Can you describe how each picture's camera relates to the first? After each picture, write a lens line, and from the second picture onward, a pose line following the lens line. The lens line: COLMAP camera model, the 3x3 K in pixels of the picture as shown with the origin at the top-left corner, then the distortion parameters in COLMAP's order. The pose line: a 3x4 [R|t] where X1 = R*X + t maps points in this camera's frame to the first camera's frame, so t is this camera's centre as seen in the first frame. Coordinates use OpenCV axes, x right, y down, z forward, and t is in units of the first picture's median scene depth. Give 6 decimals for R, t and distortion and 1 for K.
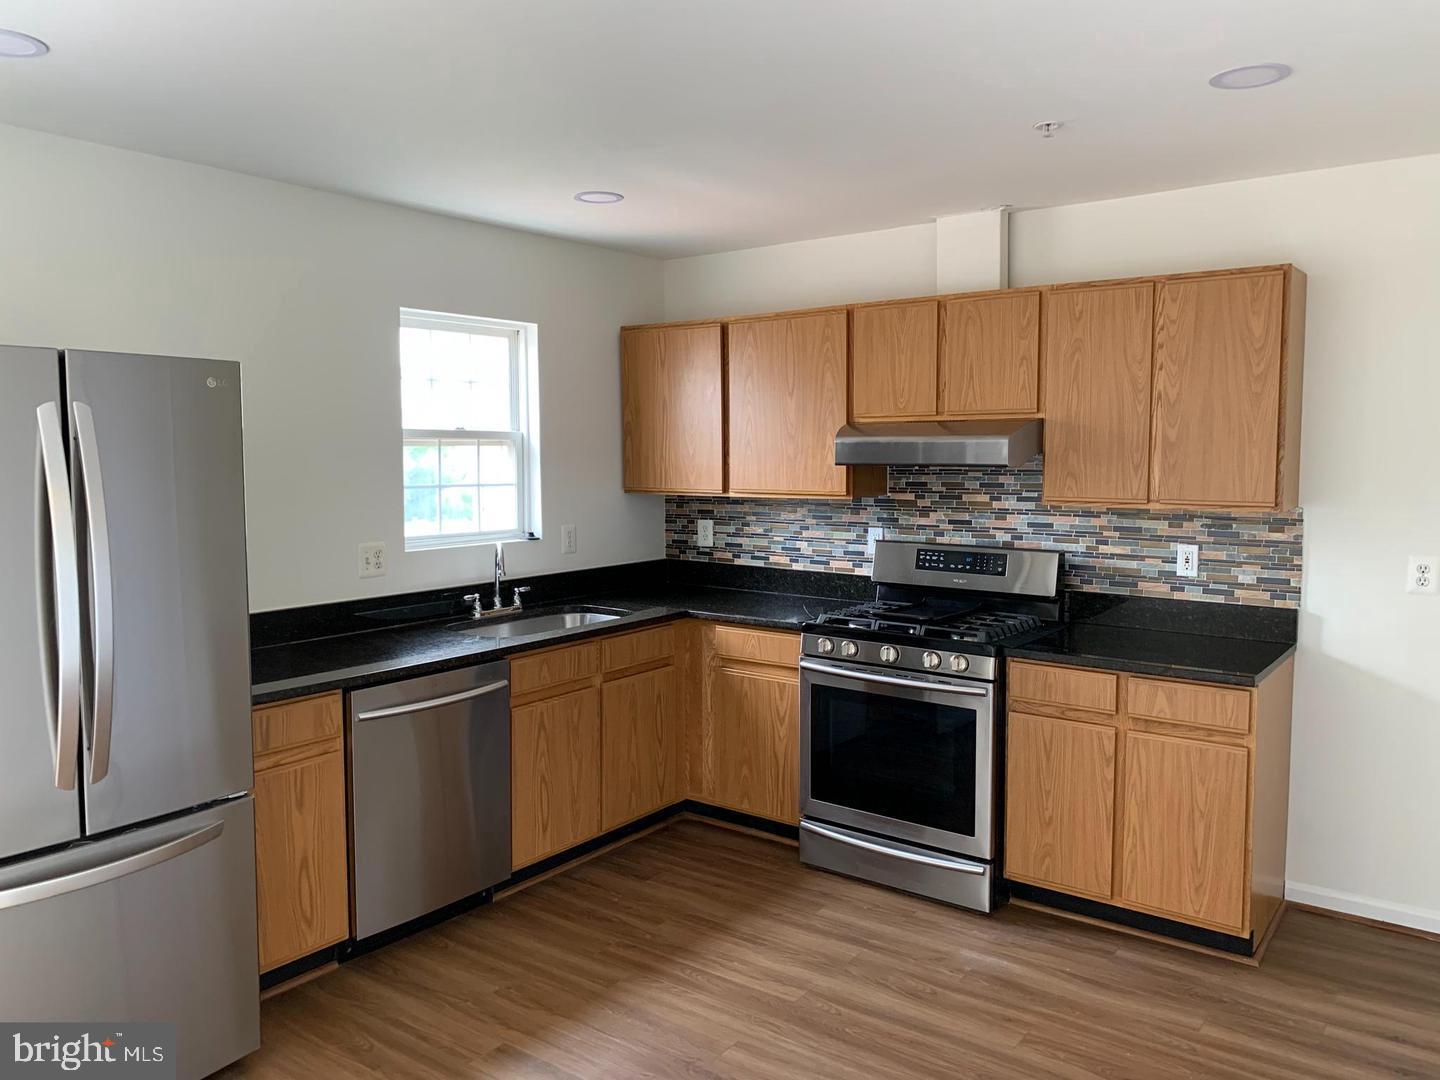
lens RADIAL K [[1086.7, 0, 715.6], [0, 1086.7, 524.9], [0, 0, 1]] dist [0.049245, -0.079820]
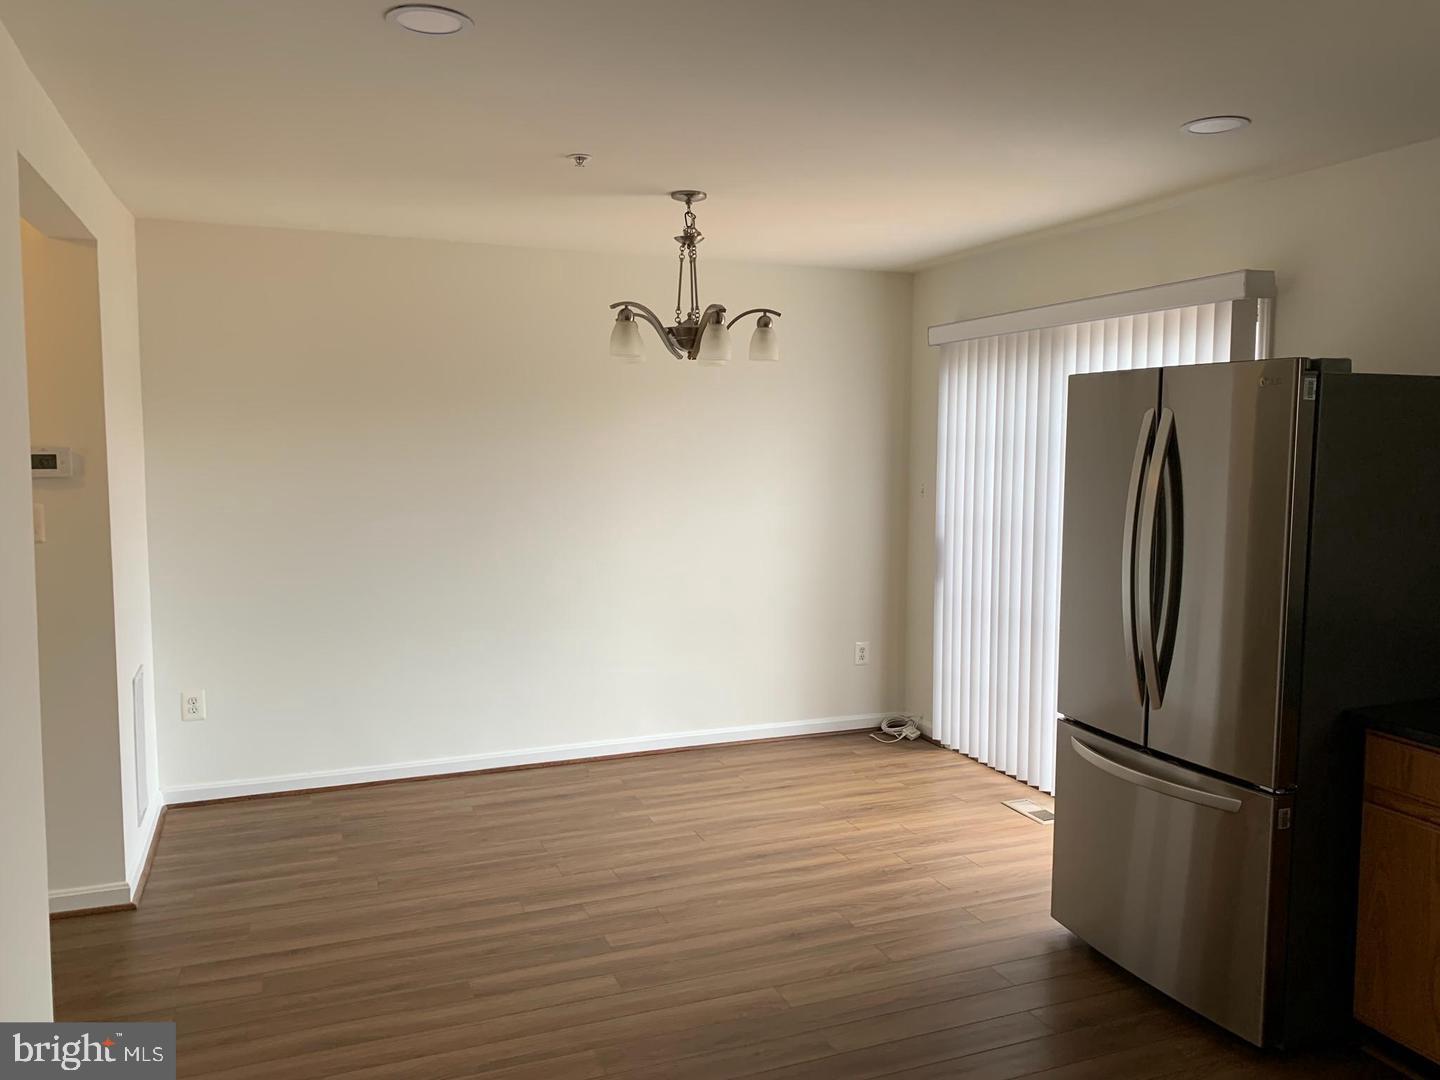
lens RADIAL K [[1086.7, 0, 715.6], [0, 1086.7, 524.9], [0, 0, 1]] dist [0.049245, -0.079820]
pose [[-0.522836, 0.068668, -0.849663, 0.671853], [-0.062375, 0.990996, 0.118472, -0.082250], [0.850148, 0.114939, -0.513846, 1.065976]]
